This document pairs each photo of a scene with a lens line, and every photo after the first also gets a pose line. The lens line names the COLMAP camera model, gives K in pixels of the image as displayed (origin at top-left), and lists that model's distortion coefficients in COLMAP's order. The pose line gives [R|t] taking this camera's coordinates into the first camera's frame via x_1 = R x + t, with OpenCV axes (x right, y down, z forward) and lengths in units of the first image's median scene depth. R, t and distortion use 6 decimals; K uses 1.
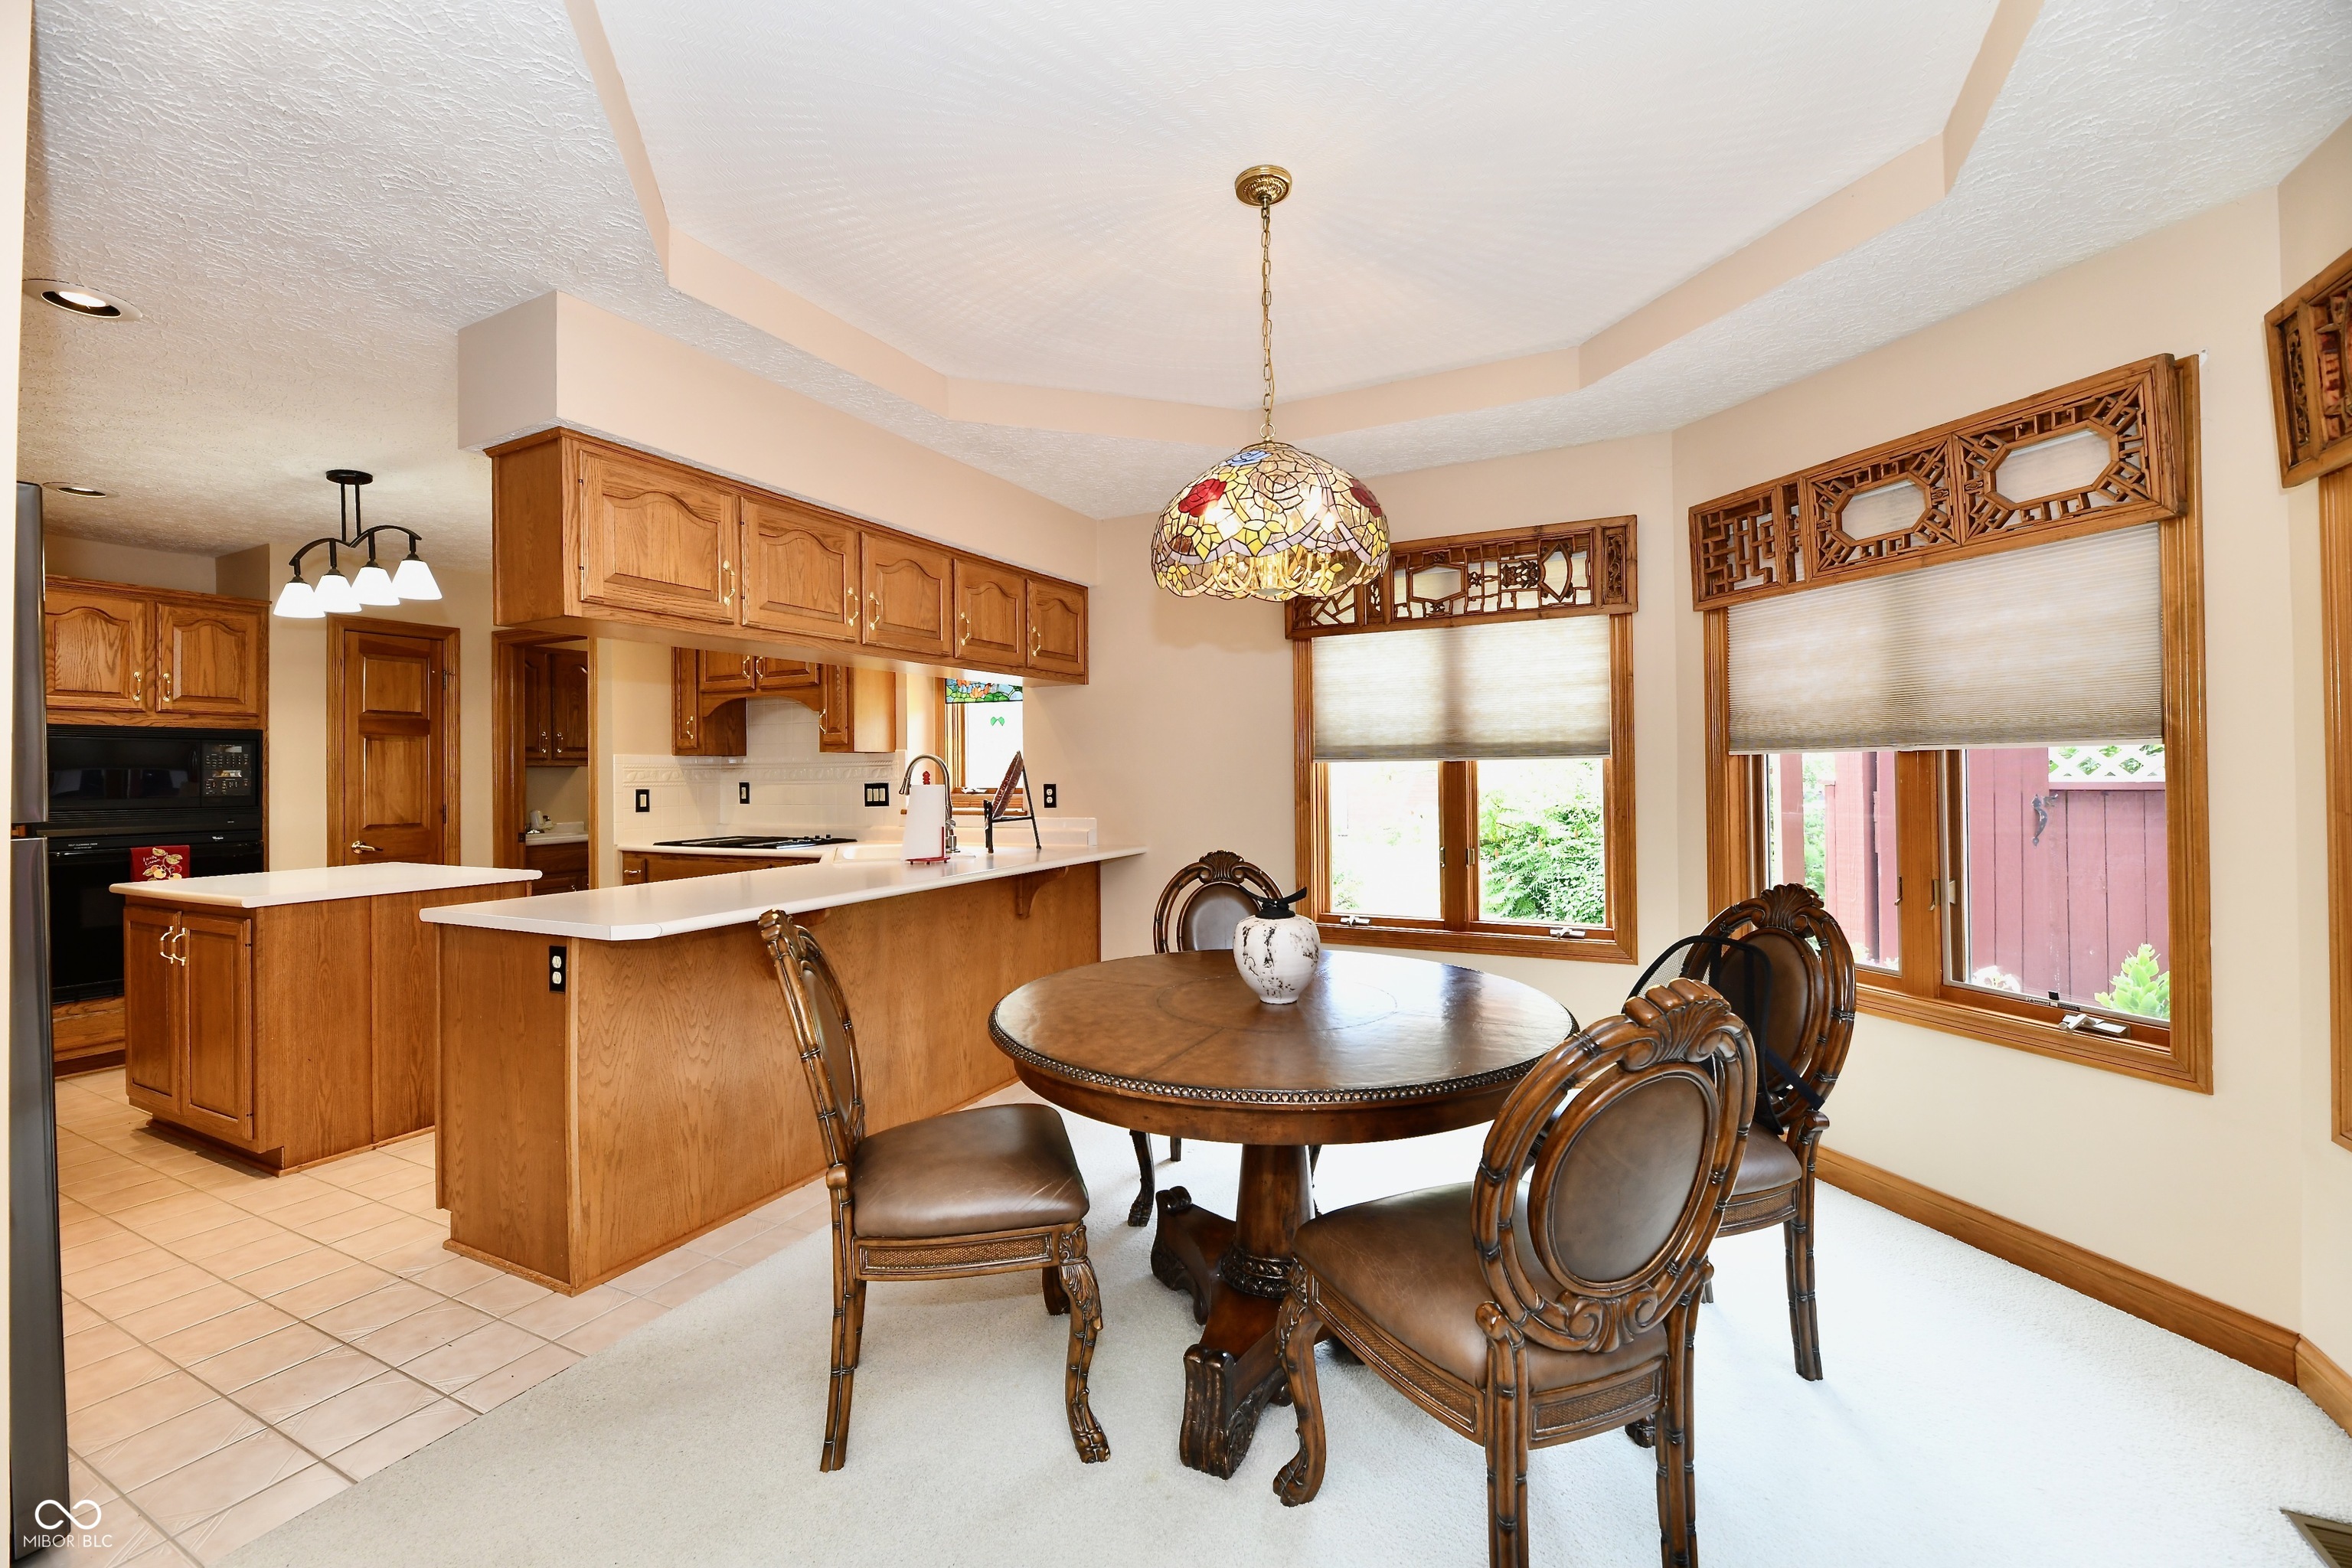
lens RADIAL K [[965.2, 0, 1165.5], [0, 965.2, 763.4], [0, 0, 1]] dist [-0.000970, -0.003108]
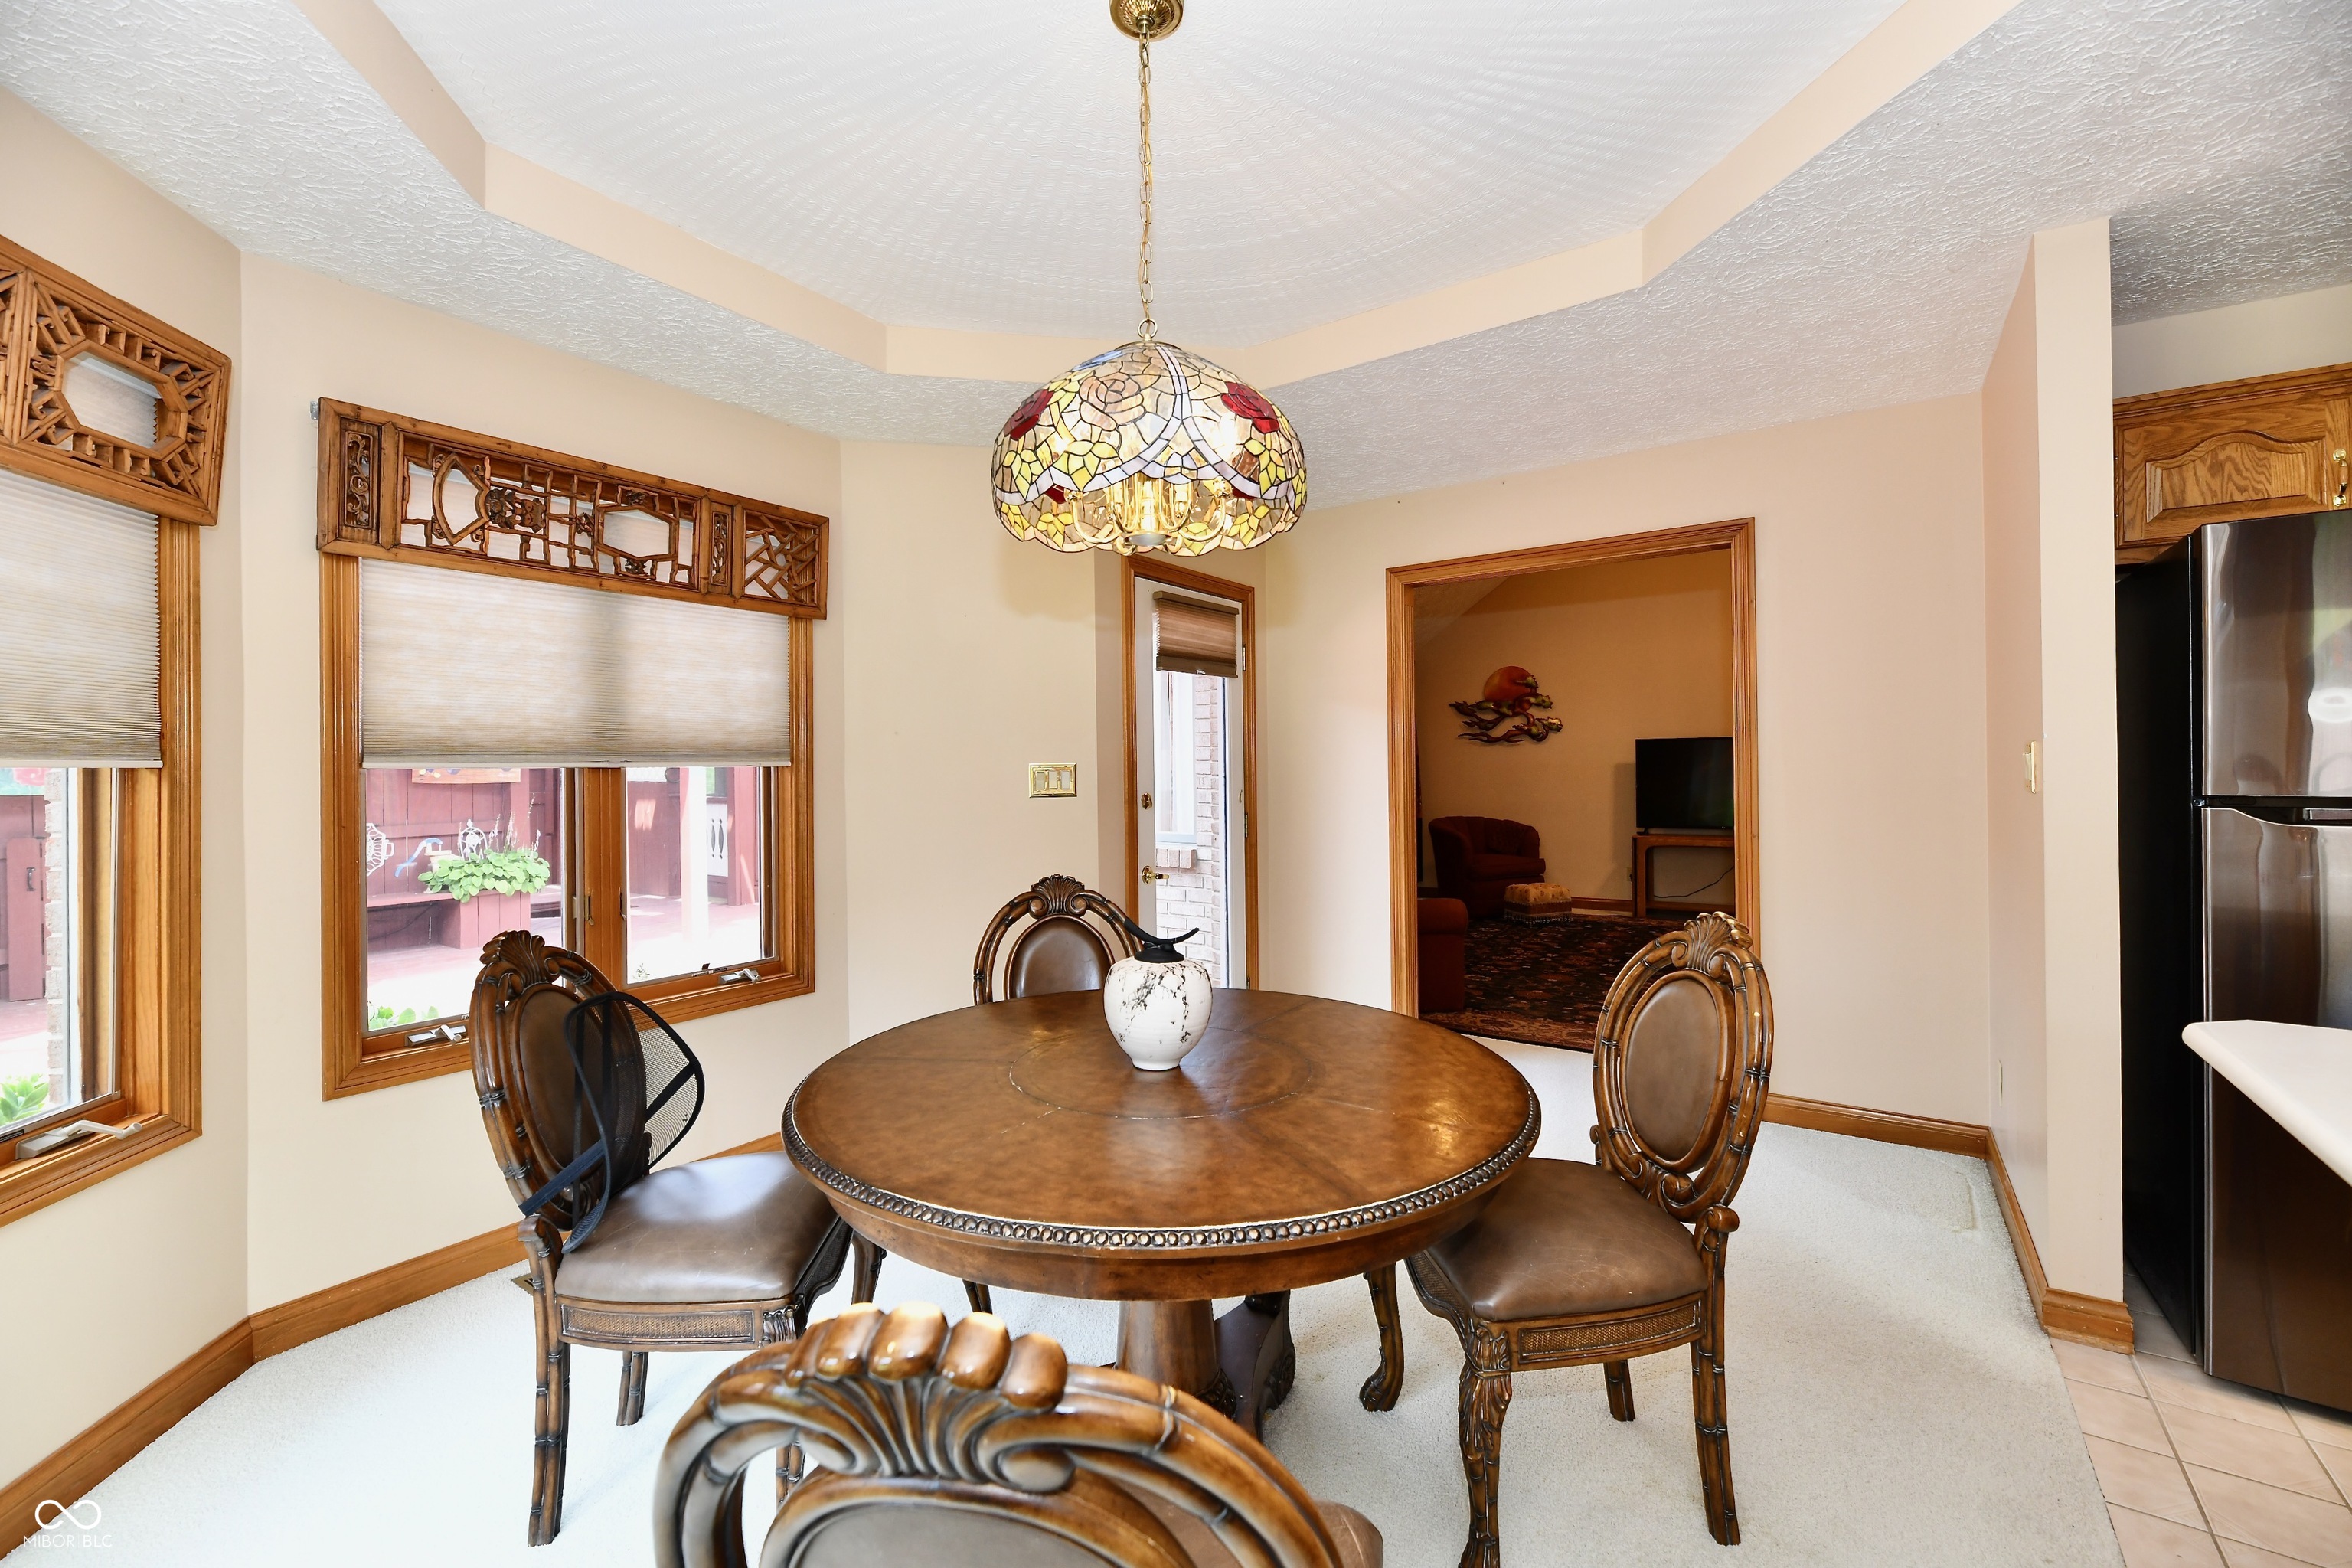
lens RADIAL K [[965.2, 0, 1174.1], [0, 965.2, 768.5], [0, 0, 1]] dist [-0.000970, -0.003108]
pose [[-0.991095, 0.012525, 0.132564, -0.016096], [0.011562, 0.999901, -0.008025, 0.000797], [-0.132651, -0.006421, -0.991142, 0.920005]]
